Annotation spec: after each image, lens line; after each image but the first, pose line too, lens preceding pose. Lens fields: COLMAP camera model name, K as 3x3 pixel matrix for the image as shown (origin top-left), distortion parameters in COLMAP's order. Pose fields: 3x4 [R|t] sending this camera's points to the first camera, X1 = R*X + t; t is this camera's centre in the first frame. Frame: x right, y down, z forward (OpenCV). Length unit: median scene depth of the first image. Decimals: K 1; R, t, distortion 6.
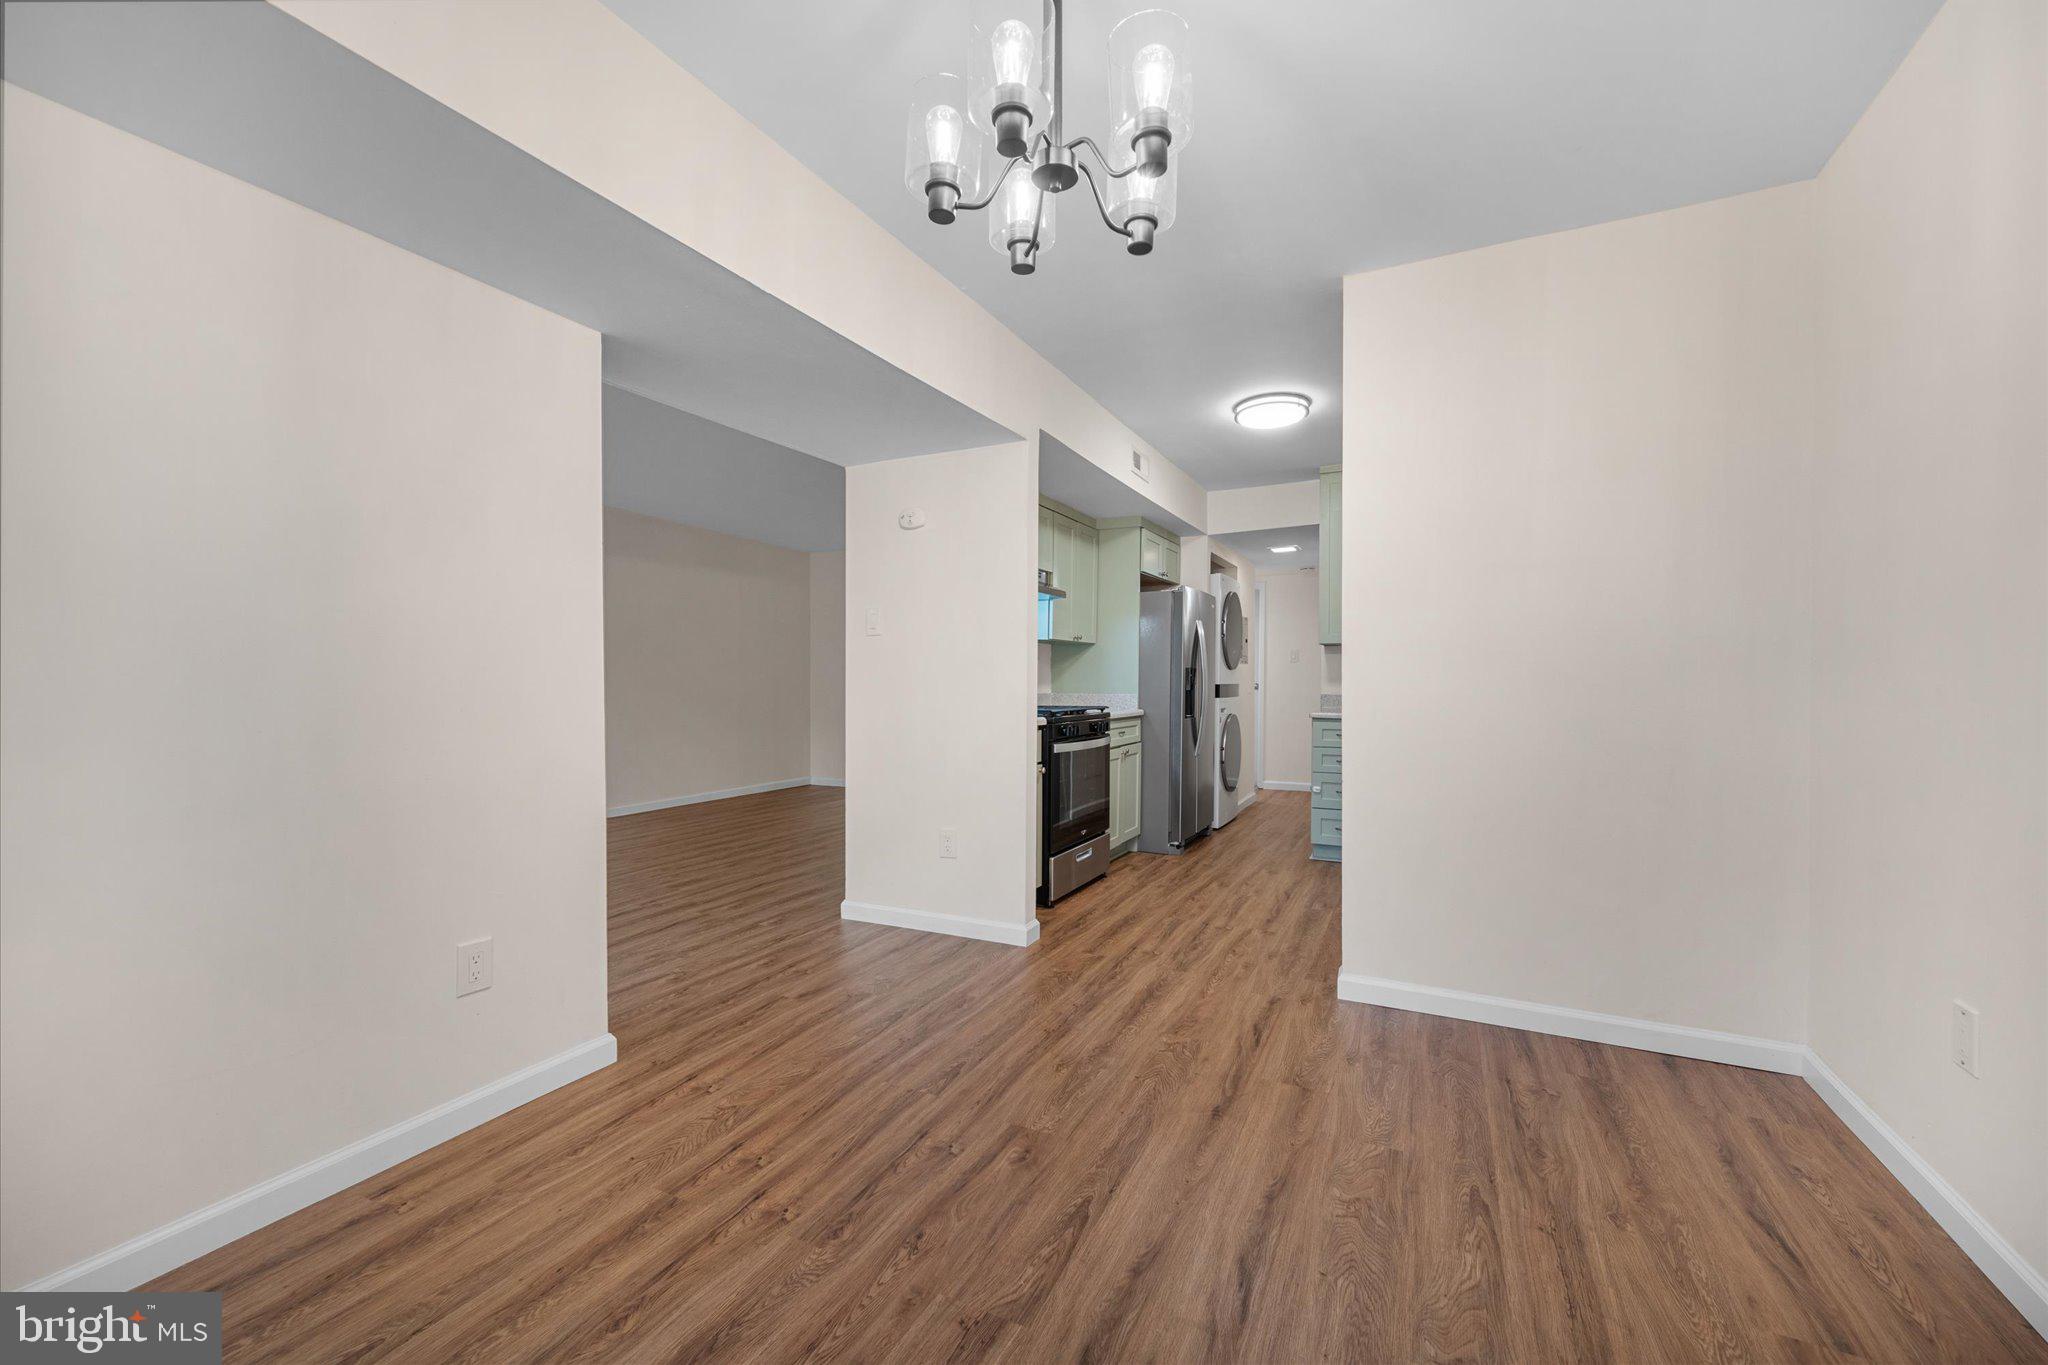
lens RADIAL K [[823.3, 0, 1022.1], [0, 823.3, 698.0], [0, 0, 1]] dist [-0.000607, -0.000961]
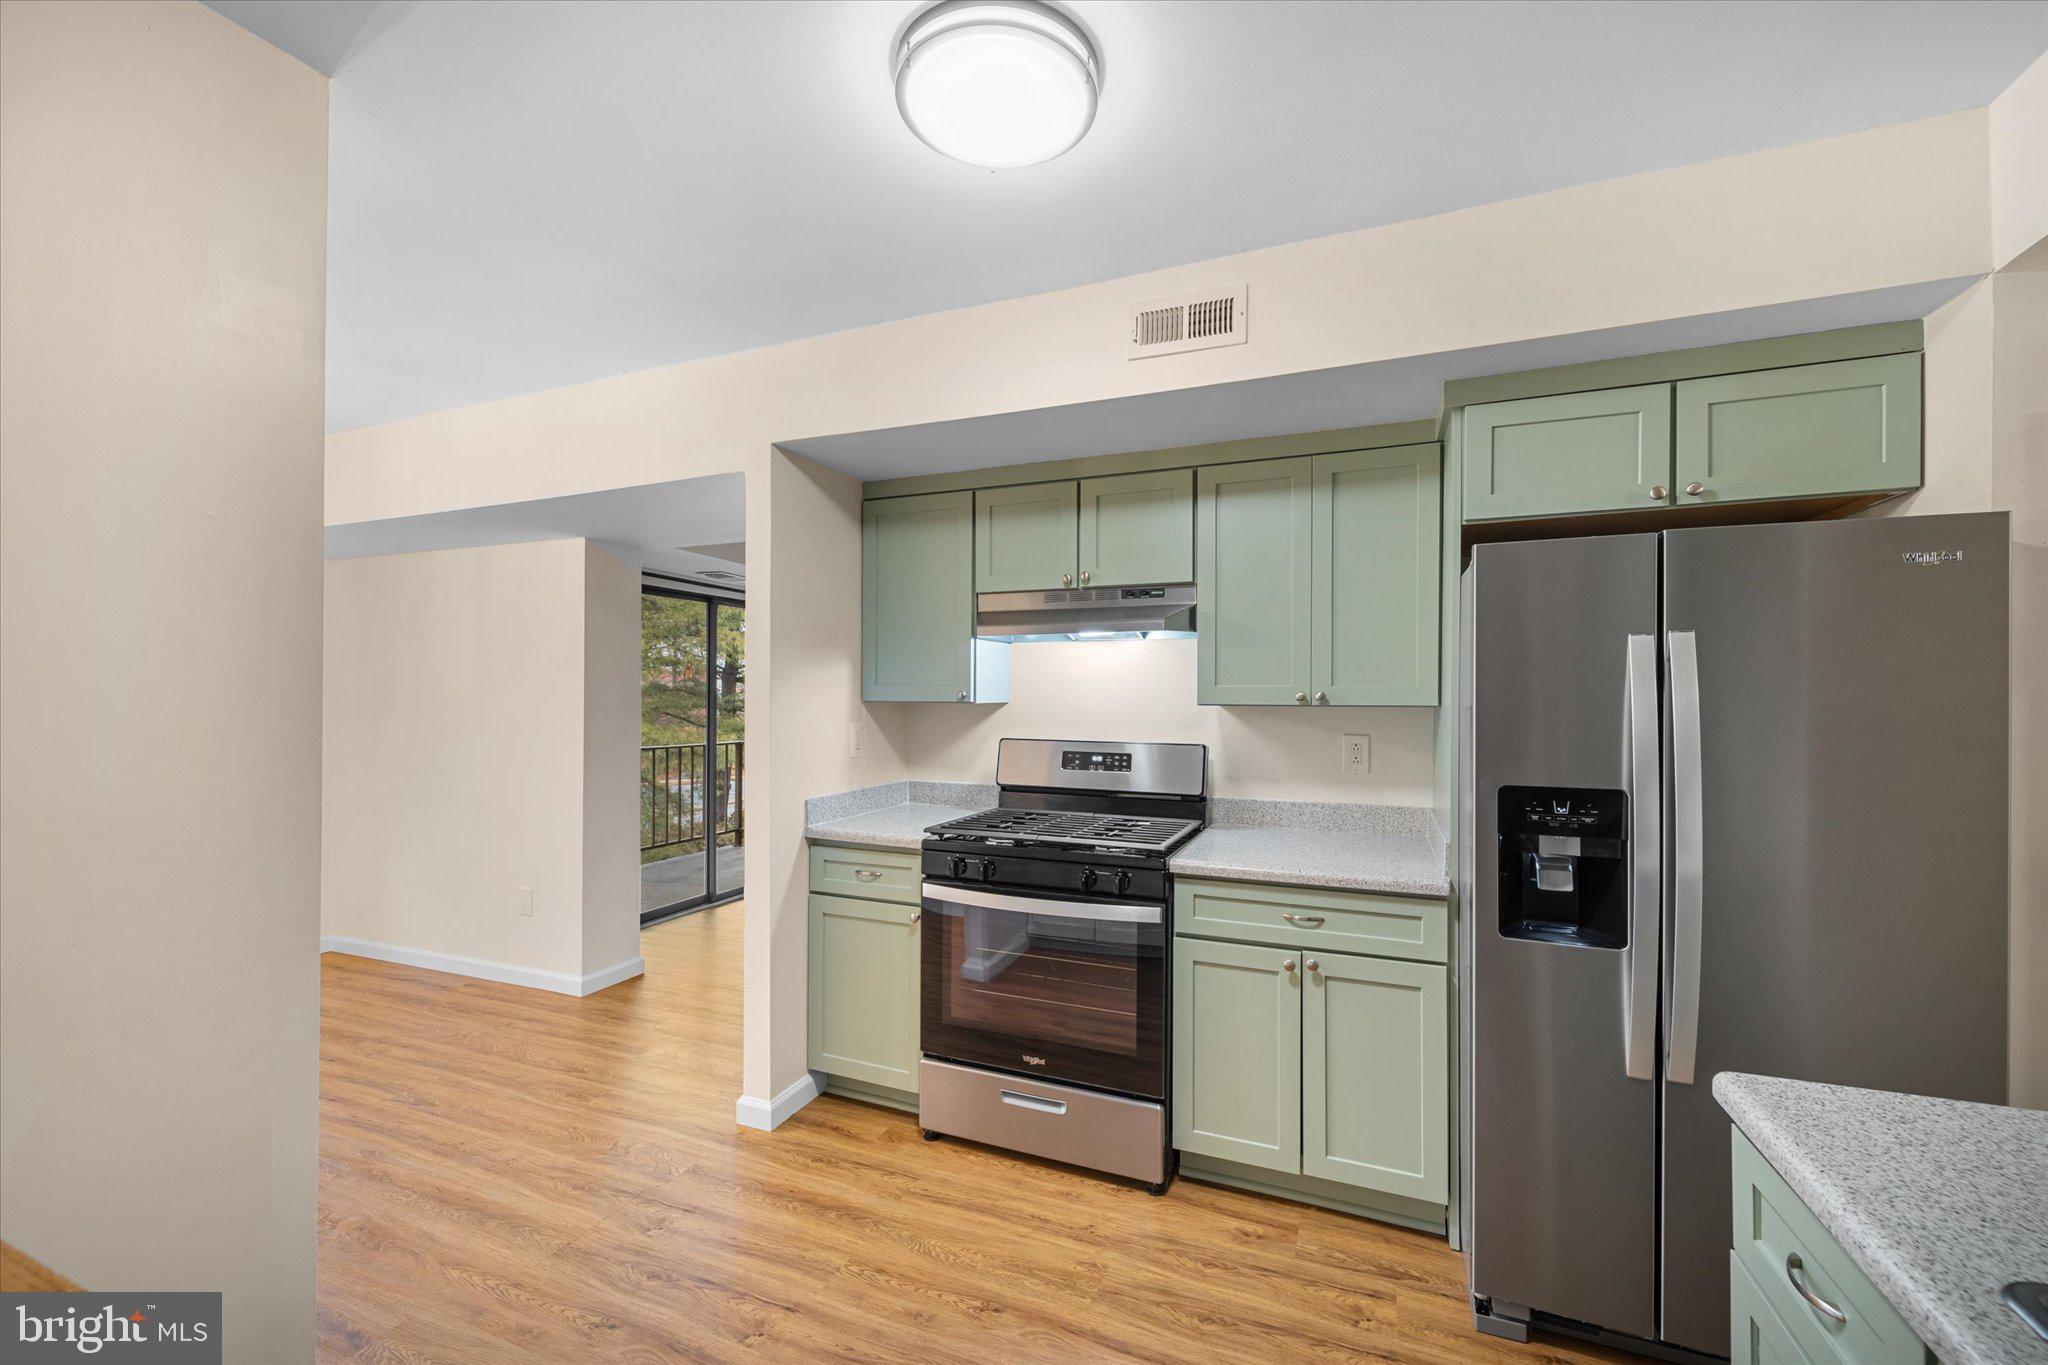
lens RADIAL K [[823.3, 0, 1029.4], [0, 823.3, 696.8], [0, 0, 1]] dist [-0.000607, -0.000961]
pose [[0.078412, -0.001830, -0.996919, 0.505521], [-0.025226, 0.999674, -0.003819, -0.064677], [0.996602, 0.025448, 0.078340, 0.761845]]
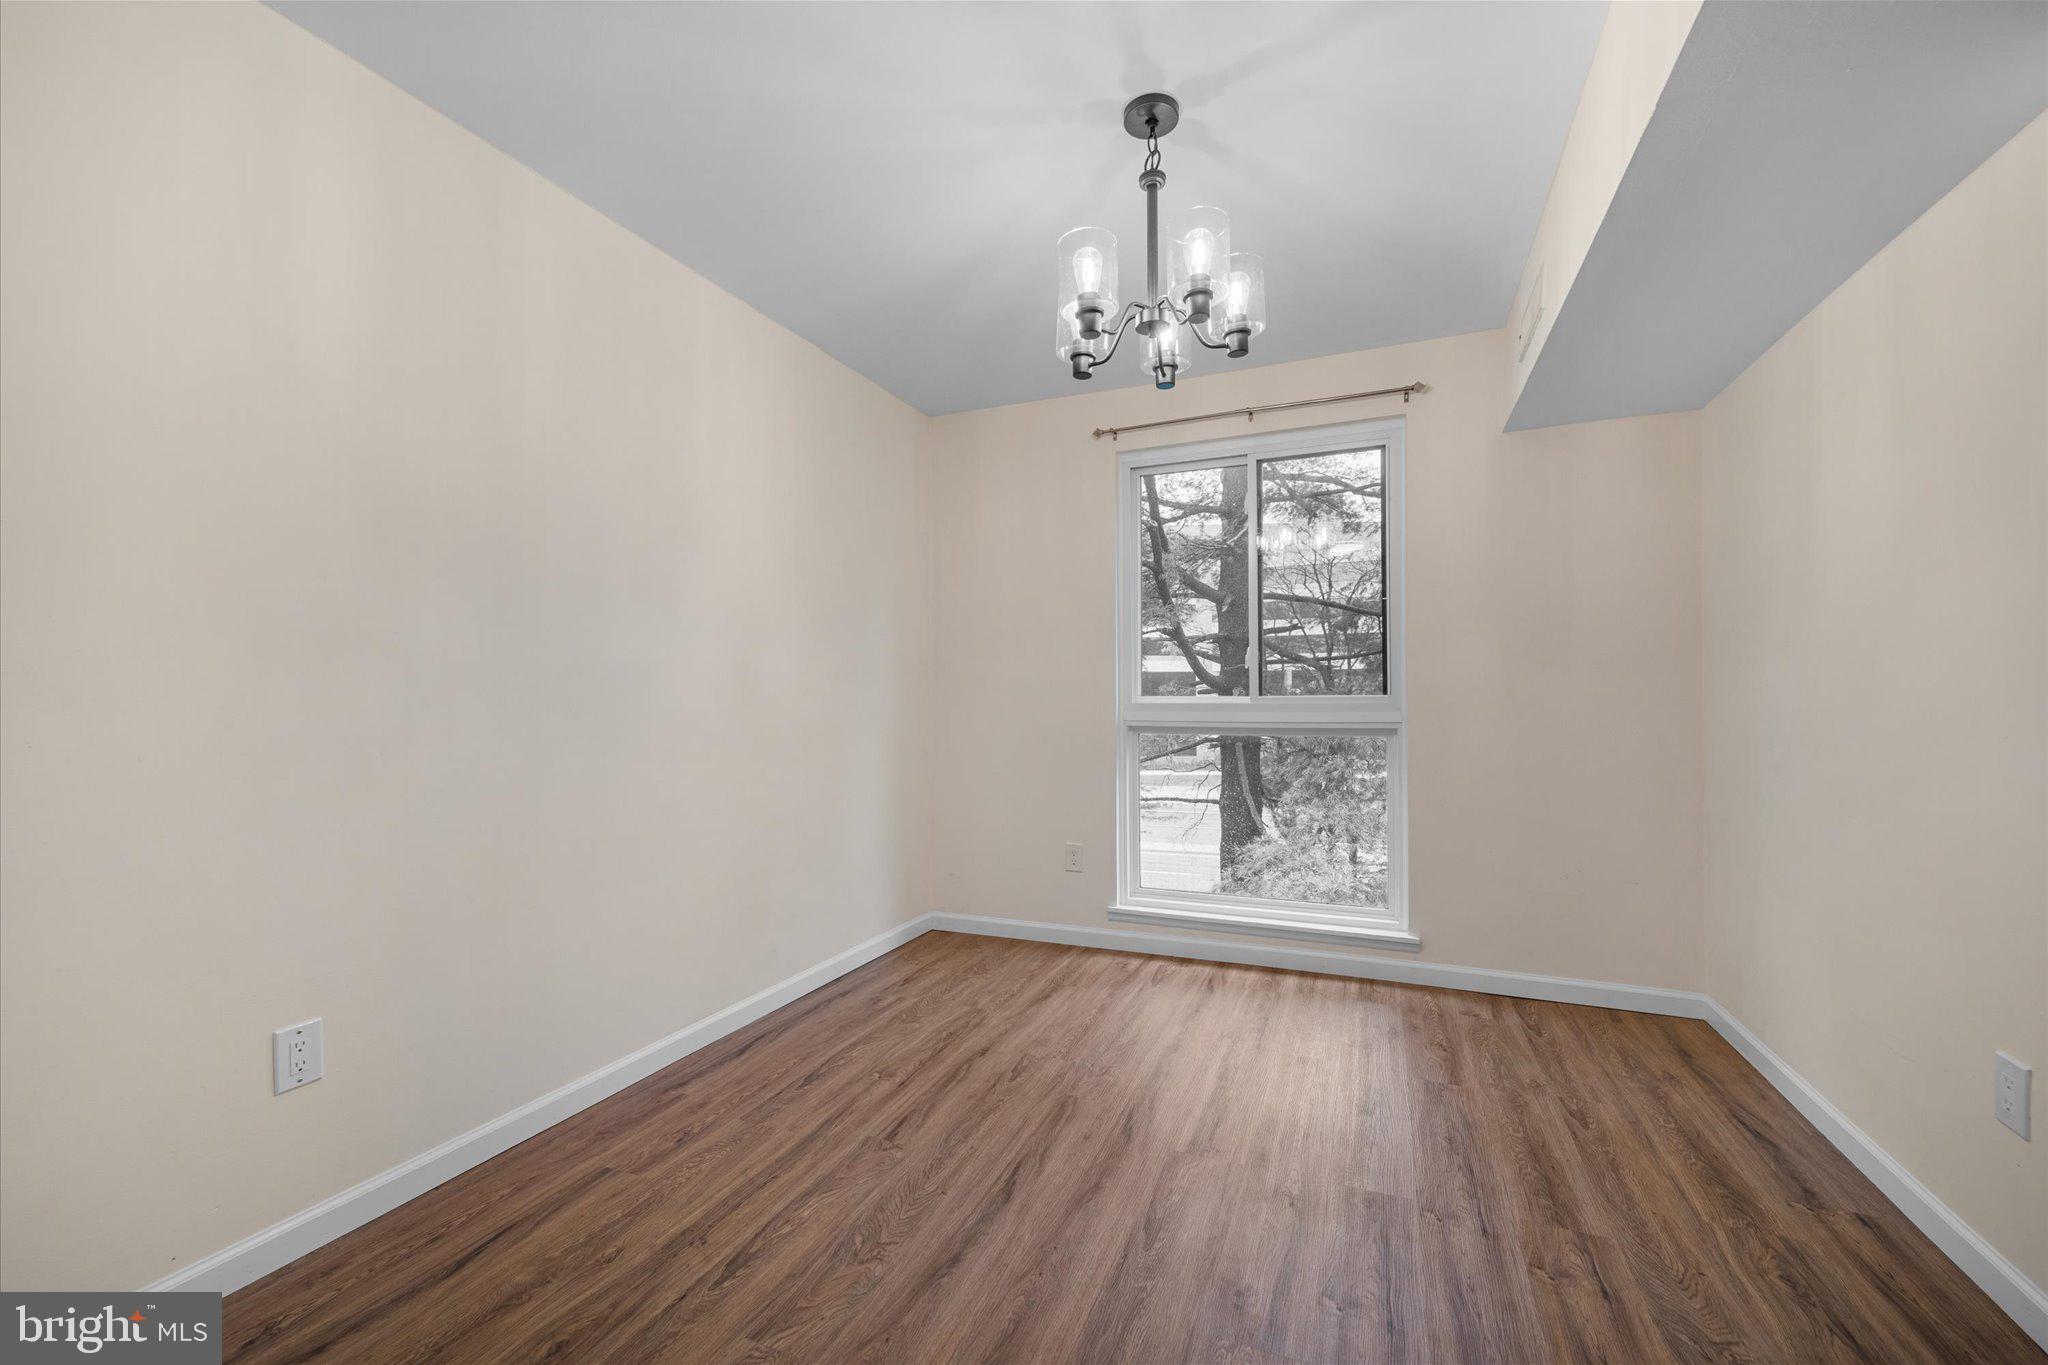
lens RADIAL K [[823.3, 0, 1024.7], [0, 823.3, 692.9], [0, 0, 1]] dist [-0.000607, -0.000961]
pose [[-0.998238, 0.006906, -0.058933, 0.089903], [0.005971, 0.999854, 0.016030, -0.015578], [0.059035, 0.015650, -0.998133, 0.631730]]
